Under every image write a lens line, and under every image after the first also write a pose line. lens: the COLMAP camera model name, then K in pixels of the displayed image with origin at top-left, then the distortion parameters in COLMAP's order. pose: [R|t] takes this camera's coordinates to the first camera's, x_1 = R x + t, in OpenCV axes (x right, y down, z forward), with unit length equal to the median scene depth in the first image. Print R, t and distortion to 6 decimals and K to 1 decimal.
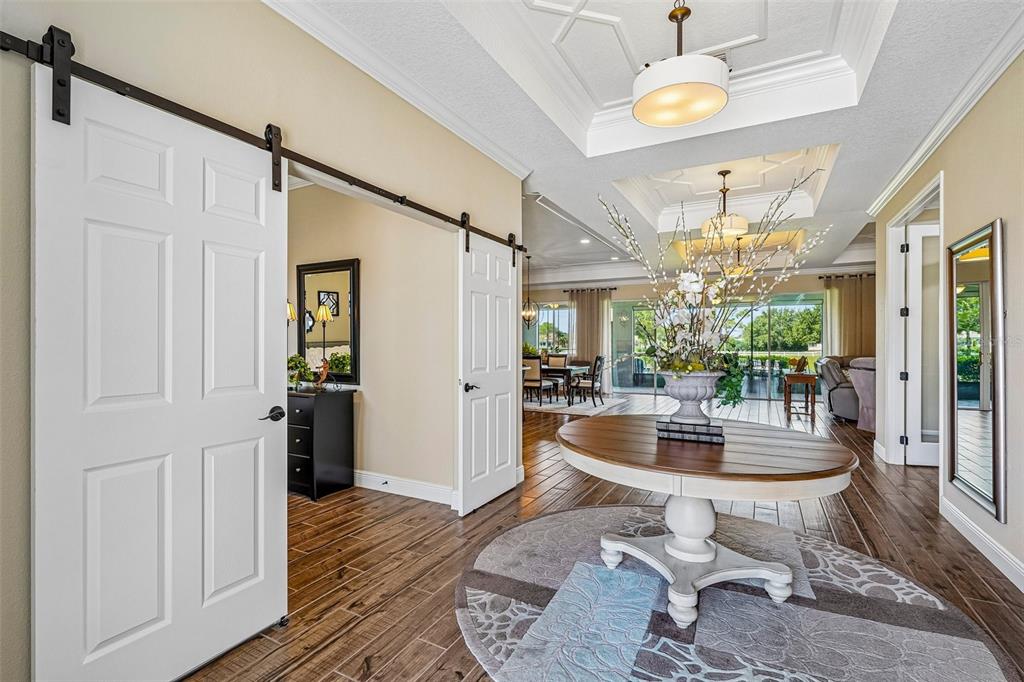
lens RADIAL K [[466.5, 0, 515.3], [0, 466.5, 345.5], [0, 0, 1]] dist [0.001339, 0.000221]
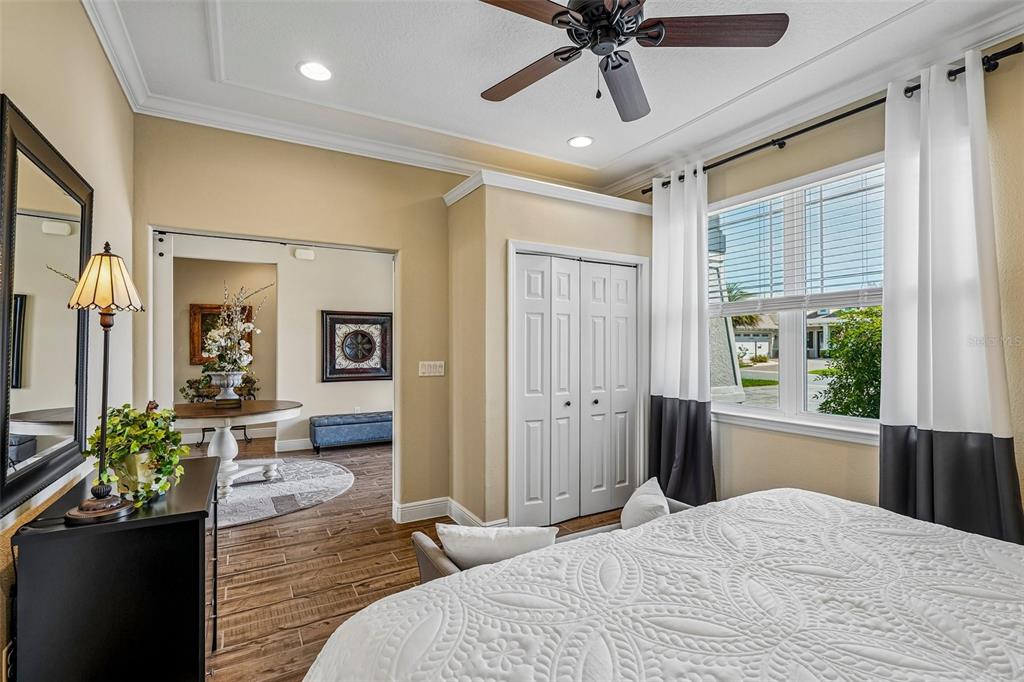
lens RADIAL K [[466.5, 0, 515.3], [0, 466.5, 345.5], [0, 0, 1]] dist [0.001339, 0.000221]
pose [[-0.852211, 0.002455, 0.523193, -1.418108], [0.000806, 0.999994, -0.003379, -0.035278], [-0.523198, -0.002458, -0.852208, 1.775007]]
